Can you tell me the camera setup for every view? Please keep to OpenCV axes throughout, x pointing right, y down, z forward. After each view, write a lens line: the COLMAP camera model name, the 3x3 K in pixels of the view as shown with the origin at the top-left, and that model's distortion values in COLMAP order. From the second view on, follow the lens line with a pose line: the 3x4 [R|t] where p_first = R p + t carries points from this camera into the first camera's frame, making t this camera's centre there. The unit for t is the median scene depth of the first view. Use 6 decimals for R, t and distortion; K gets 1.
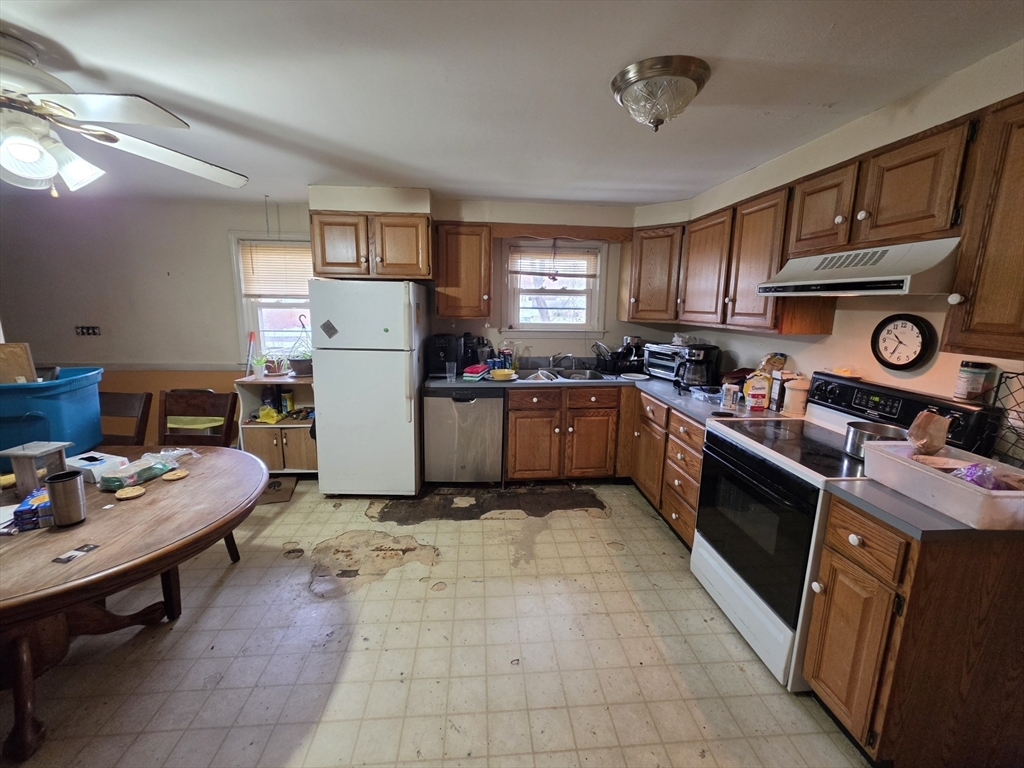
lens RADIAL K [[414.5, 0, 512.1], [0, 414.5, 380.2], [0, 0, 1]] dist [-0.001702, 0.000280]
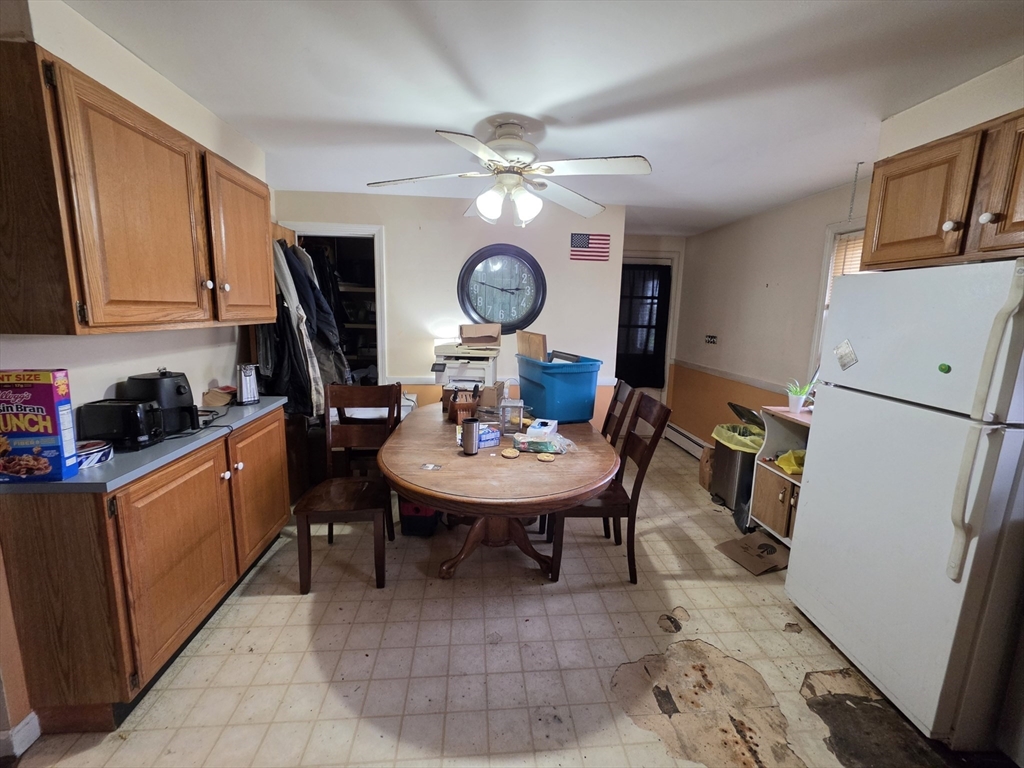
lens RADIAL K [[414.5, 0, 510.8], [0, 414.5, 376.3], [0, 0, 1]] dist [-0.001702, 0.000280]
pose [[-0.006203, 0.142262, -0.989810, 0.185060], [-0.210629, 0.967436, 0.140367, -0.082664], [0.977546, 0.209353, 0.023963, 0.567683]]
